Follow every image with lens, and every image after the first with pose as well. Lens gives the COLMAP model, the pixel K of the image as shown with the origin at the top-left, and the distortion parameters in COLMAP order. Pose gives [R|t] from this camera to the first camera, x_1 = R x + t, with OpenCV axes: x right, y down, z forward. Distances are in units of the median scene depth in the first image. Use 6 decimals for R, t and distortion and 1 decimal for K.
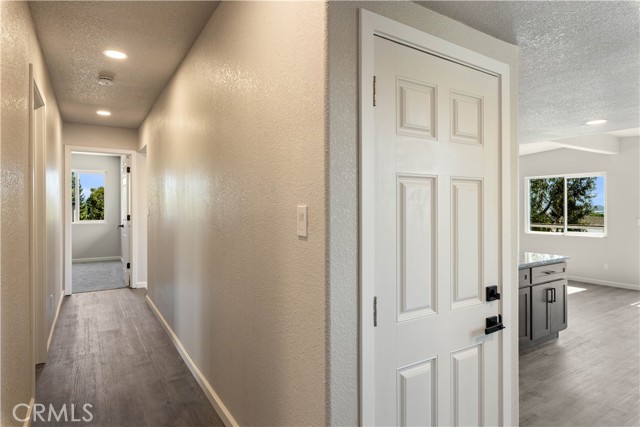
lens RADIAL K [[367.0, 0, 320.0], [0, 367.0, 210.7], [0, 0, 1]] dist [-0.000120, 0.001816]
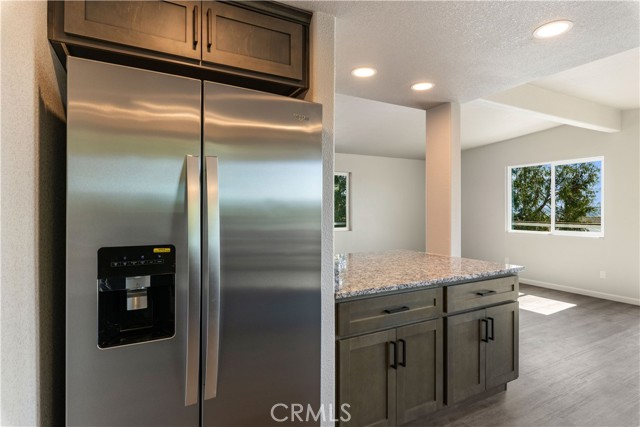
lens RADIAL K [[332.8, 0, 321.0], [0, 332.8, 213.5], [0, 0, 1]] dist [0.000392, -0.001036]
pose [[0.997190, -0.001605, -0.074903, 0.233808], [0.001794, 0.999995, 0.002464, 0.018331], [0.074899, -0.002592, 0.997188, 0.247055]]
